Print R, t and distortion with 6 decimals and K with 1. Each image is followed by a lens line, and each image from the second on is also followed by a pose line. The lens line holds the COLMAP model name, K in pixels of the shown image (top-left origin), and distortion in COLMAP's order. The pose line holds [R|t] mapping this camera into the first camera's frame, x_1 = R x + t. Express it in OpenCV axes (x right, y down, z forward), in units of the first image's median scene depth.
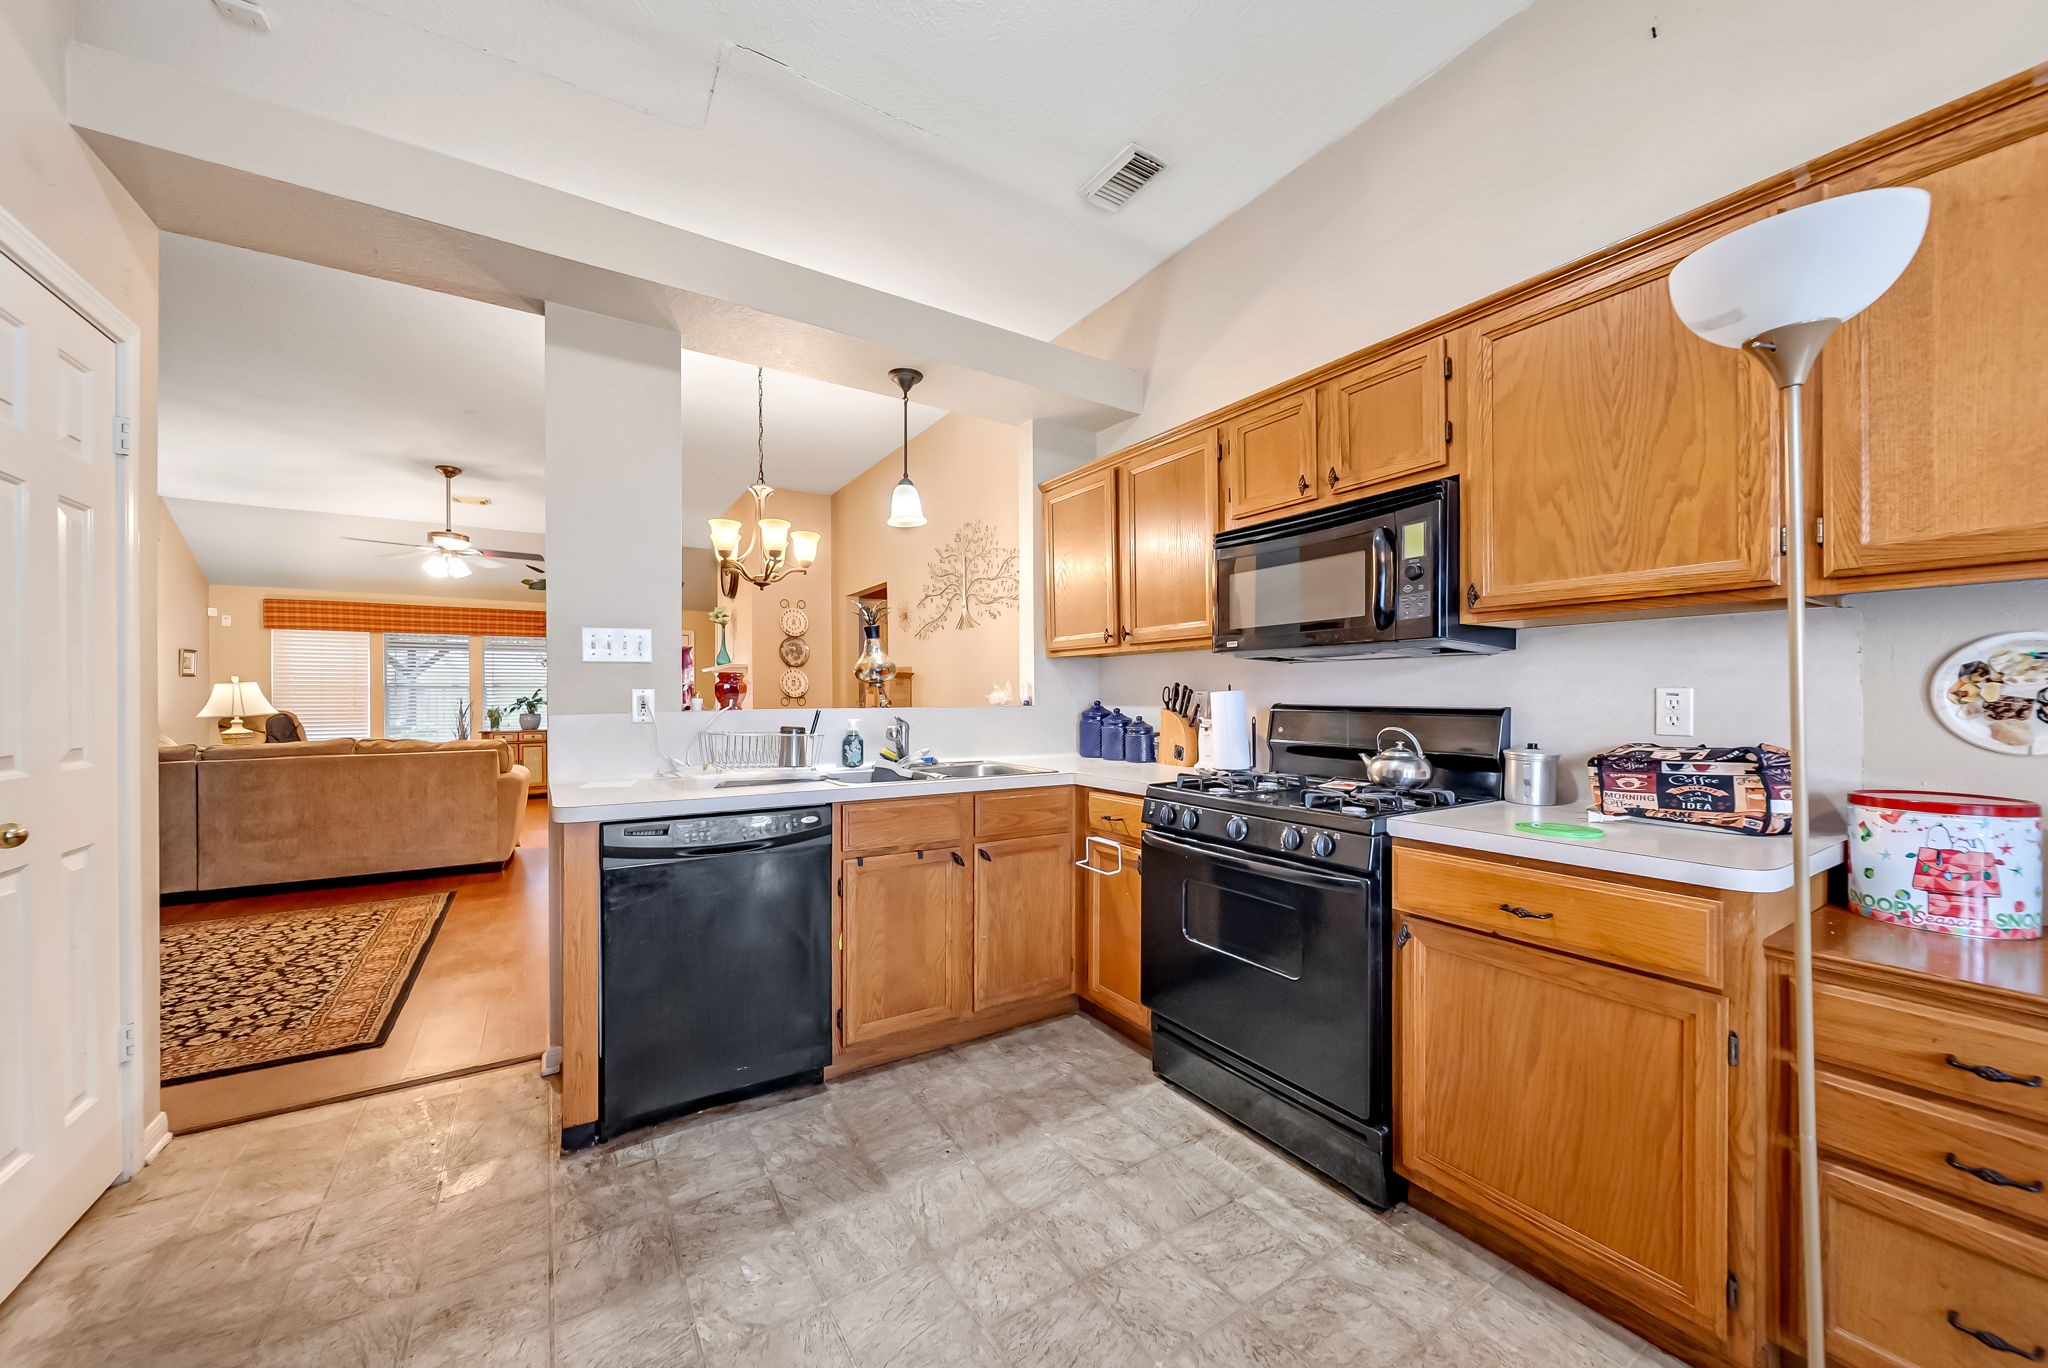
lens RADIAL K [[737.9, 0, 1019.1], [0, 737.9, 694.5], [0, 0, 1]] dist [0.001961, 0.000102]
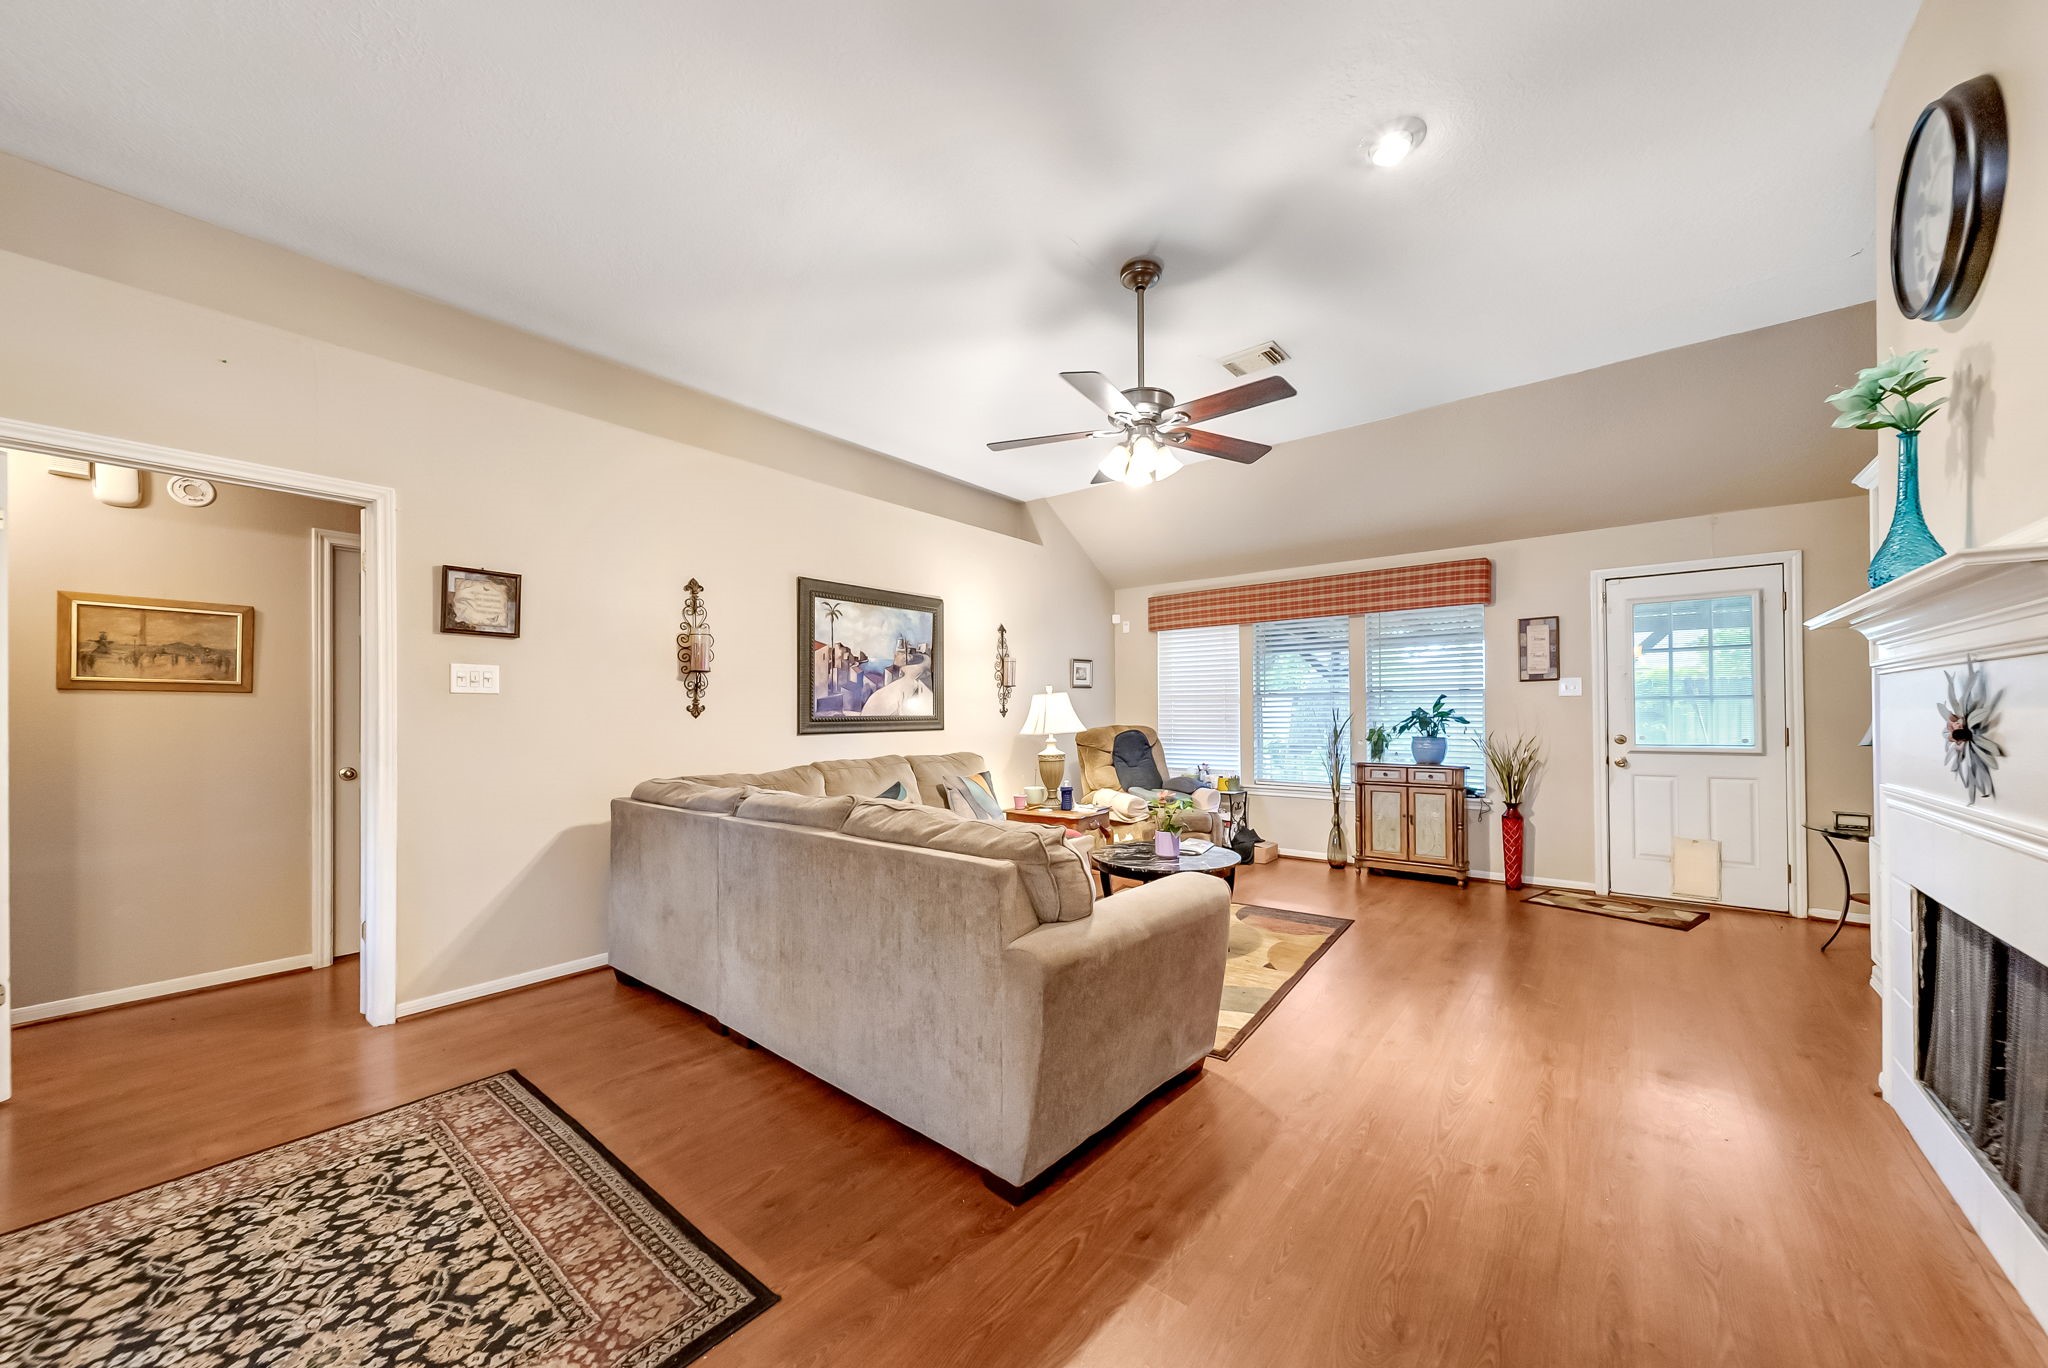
lens RADIAL K [[737.9, 0, 1019.7], [0, 737.9, 703.7], [0, 0, 1]] dist [0.001961, 0.000102]
pose [[0.313763, -0.006556, -0.949479, -0.373236], [0.008388, 0.999956, -0.004133, -0.001730], [0.949464, -0.006668, 0.313804, 0.919671]]
